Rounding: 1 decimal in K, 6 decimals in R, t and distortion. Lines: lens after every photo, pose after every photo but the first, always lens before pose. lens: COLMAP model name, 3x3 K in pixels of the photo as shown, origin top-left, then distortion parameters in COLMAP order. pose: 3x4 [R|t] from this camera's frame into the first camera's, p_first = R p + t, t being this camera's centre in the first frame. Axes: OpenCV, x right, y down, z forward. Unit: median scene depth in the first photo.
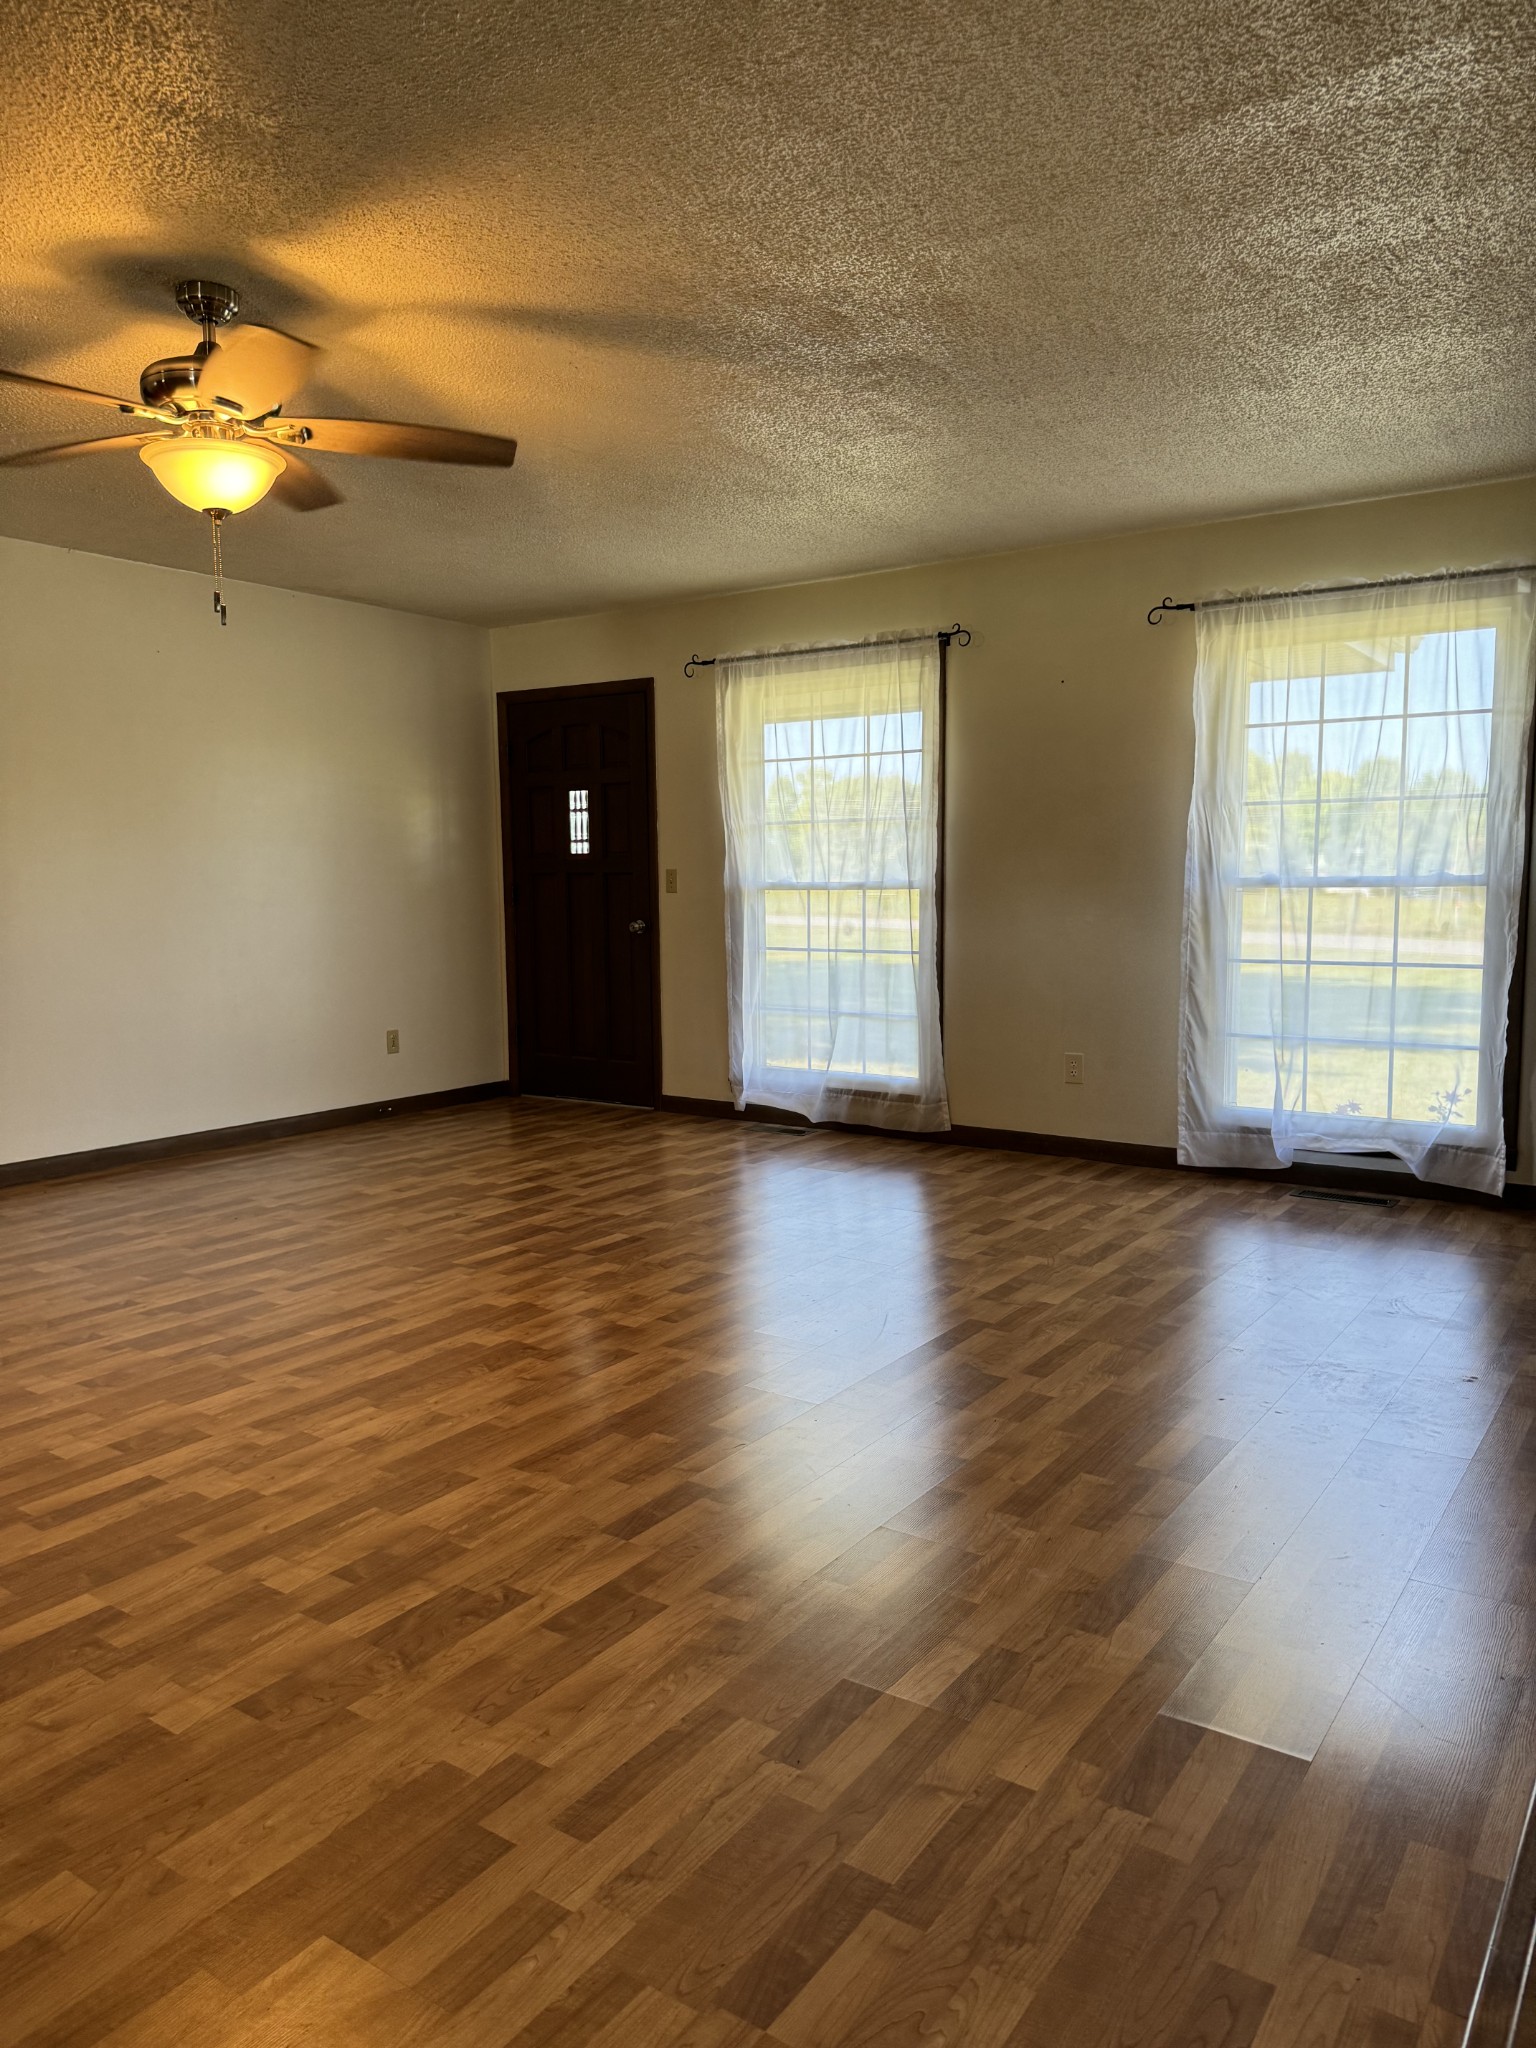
lens RADIAL K [[1421.3, 0, 764.5], [0, 1421.3, 1052.1], [0, 0, 1]] dist [0.154599, -0.256449]
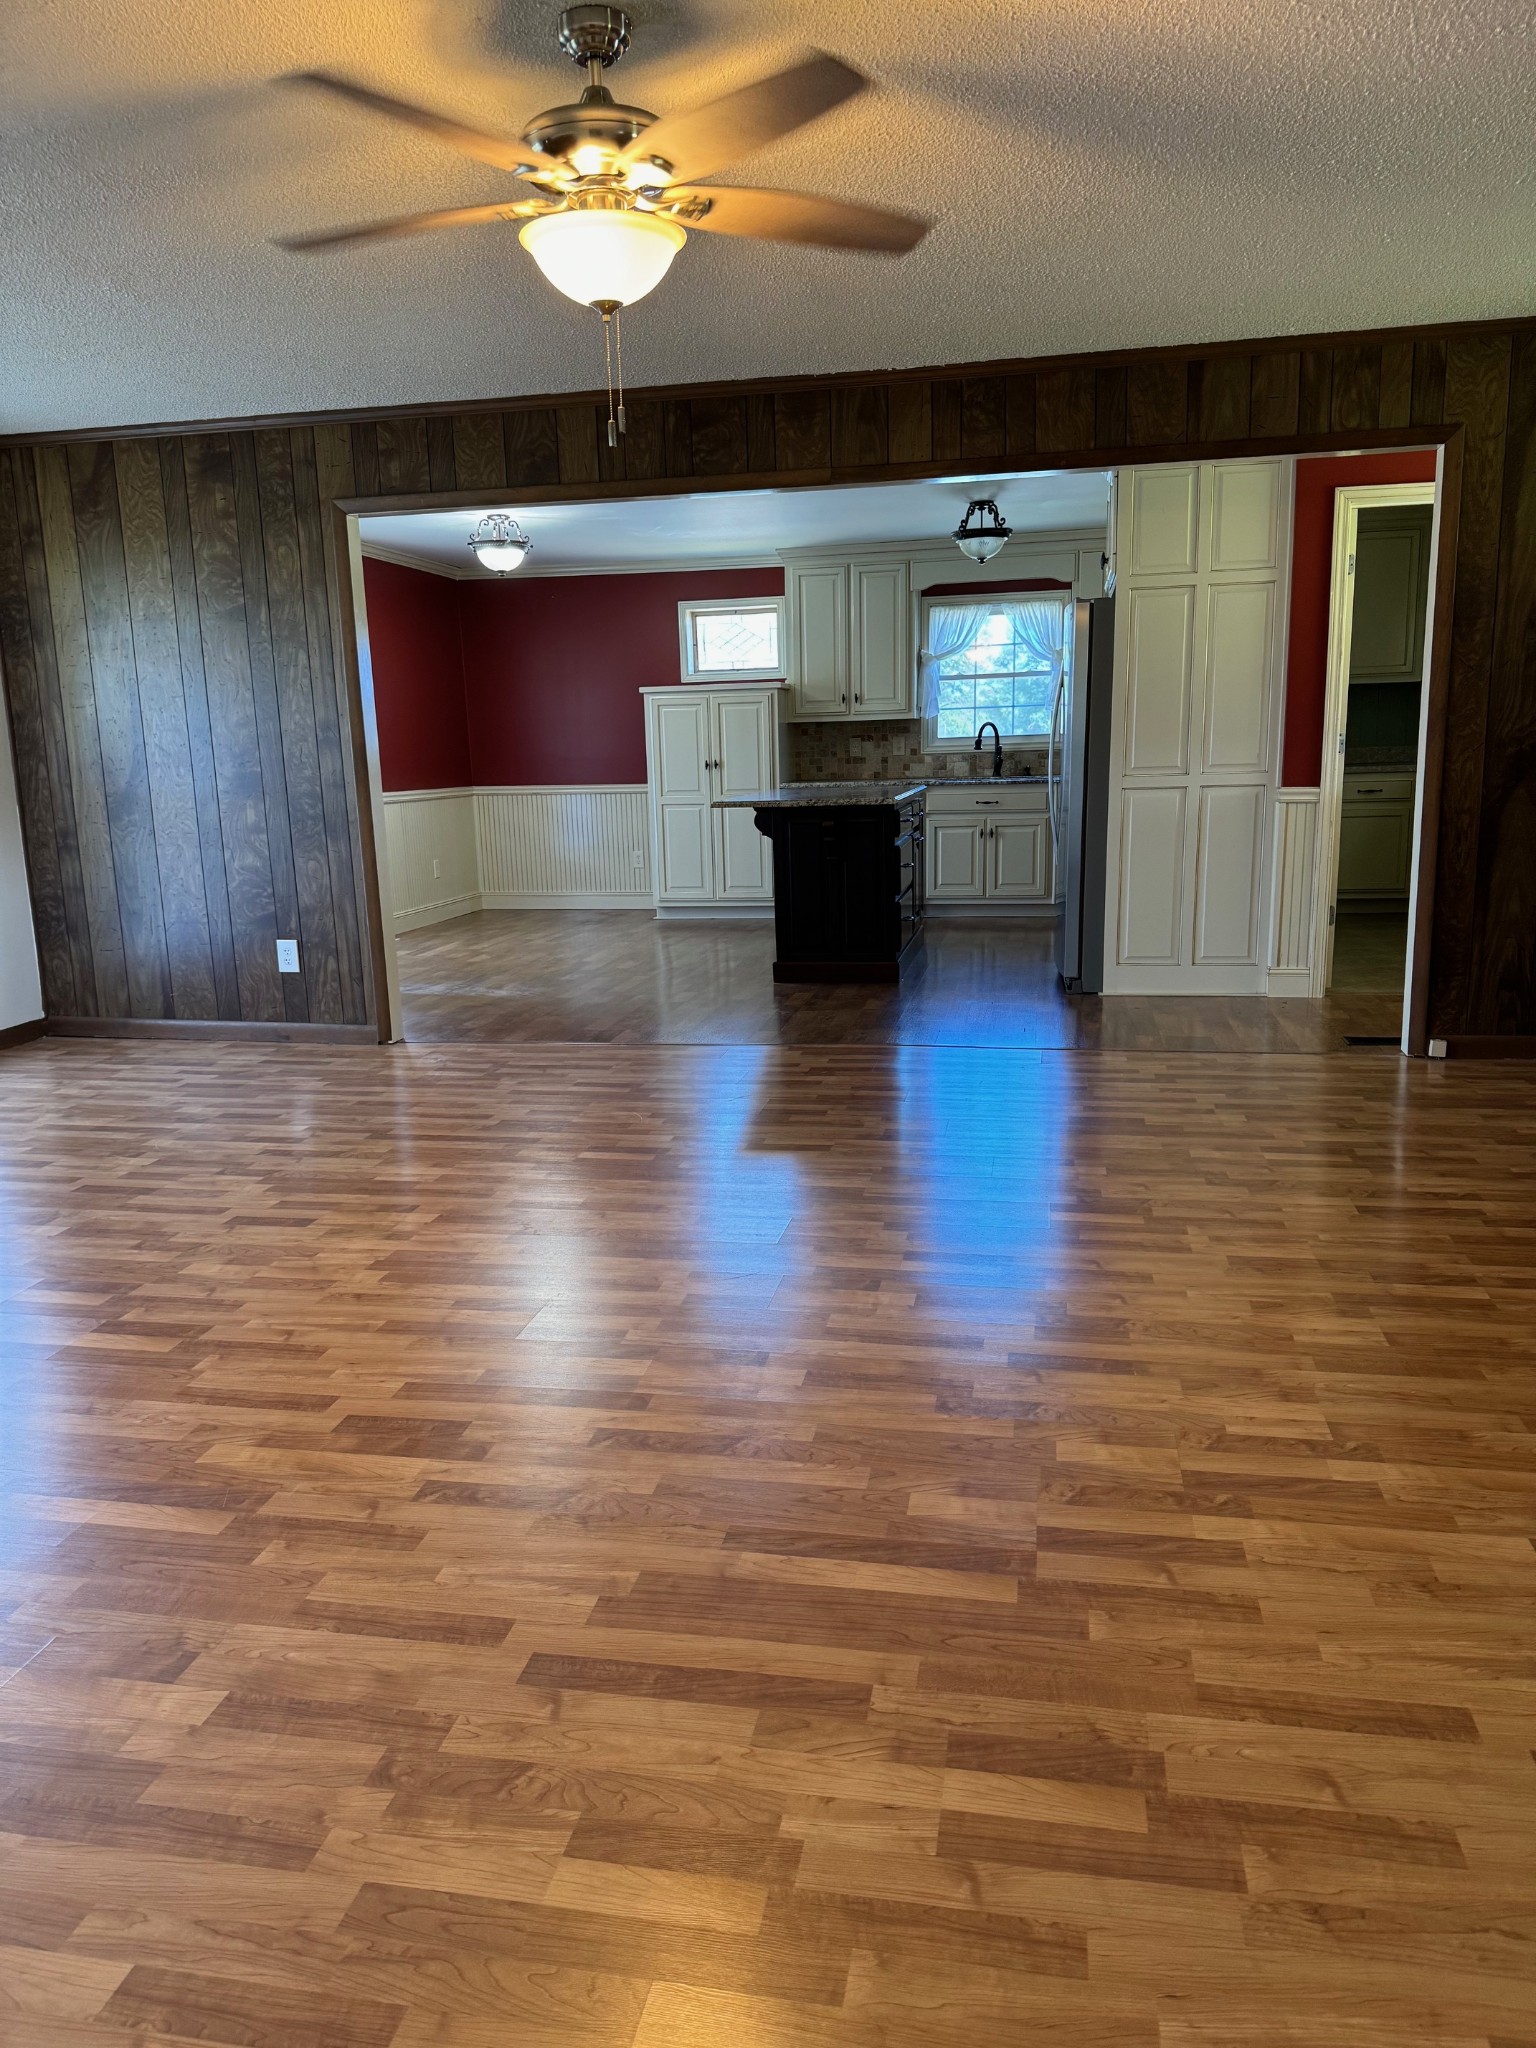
lens RADIAL K [[1421.3, 0, 764.5], [0, 1421.3, 1052.1], [0, 0, 1]] dist [0.154599, -0.256449]
pose [[-0.397812, -0.173542, 0.900904, -1.270656], [0.138619, 0.959306, 0.246001, -0.156891], [-0.906935, 0.222745, -0.357567, 1.345414]]
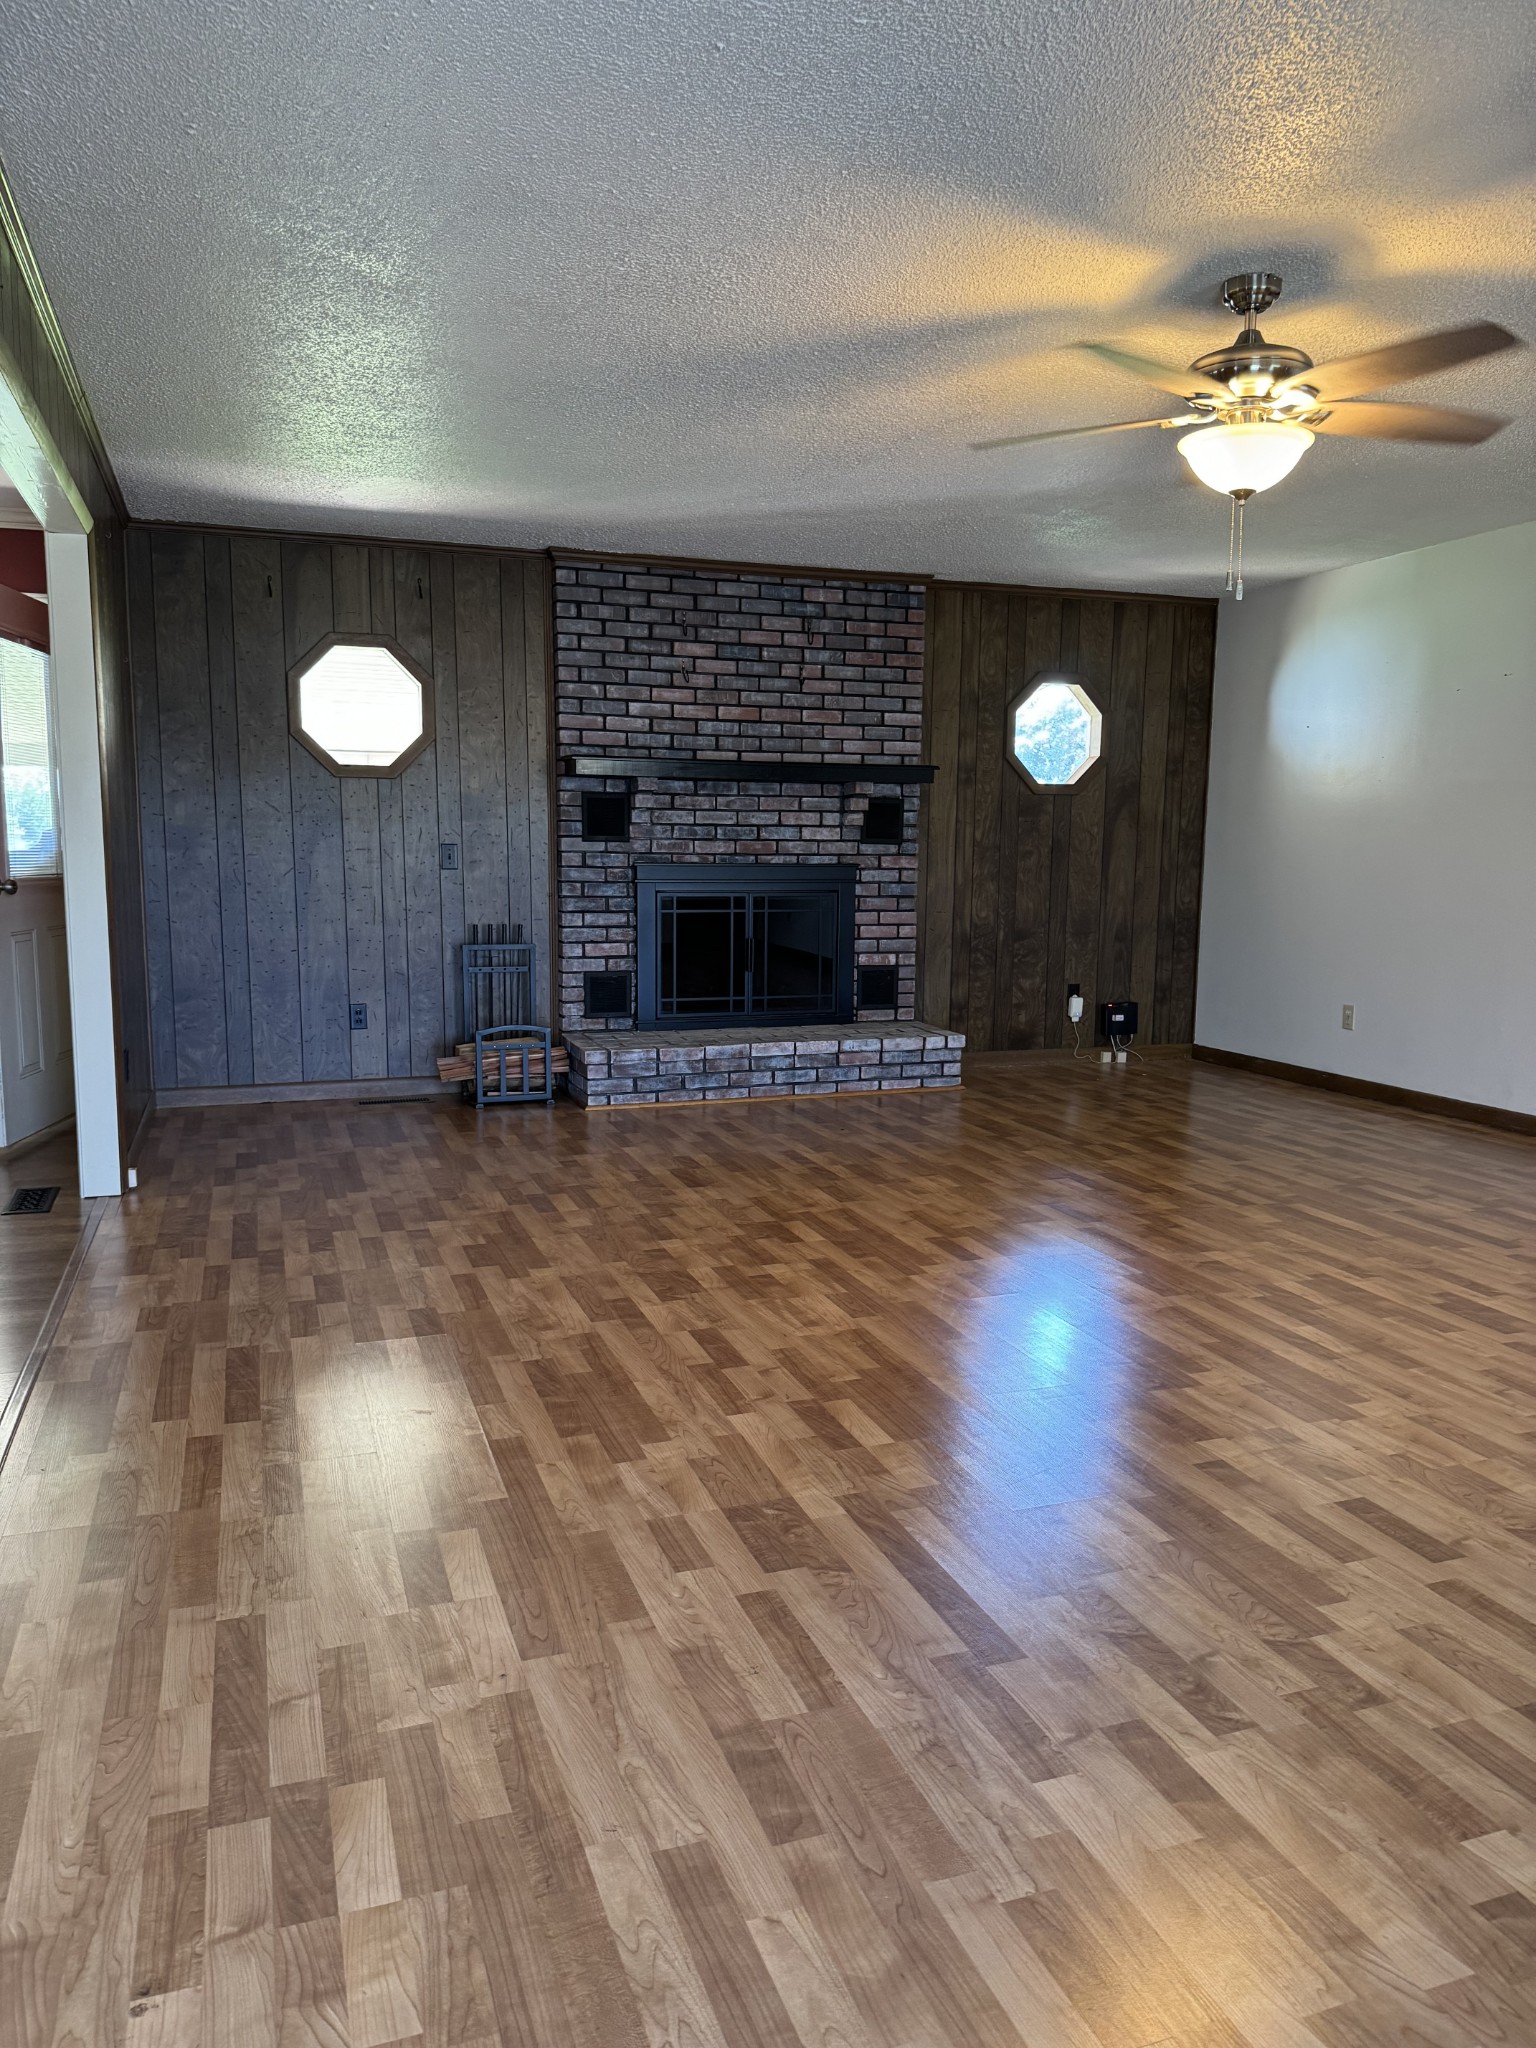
lens RADIAL K [[1421.3, 0, 764.5], [0, 1421.3, 1052.1], [0, 0, 1]] dist [0.154599, -0.256449]
pose [[-0.585244, 0.114901, -0.802675, 0.743397], [-0.099590, 0.972229, 0.211785, -0.169461], [0.804718, 0.203884, -0.557549, 1.430846]]
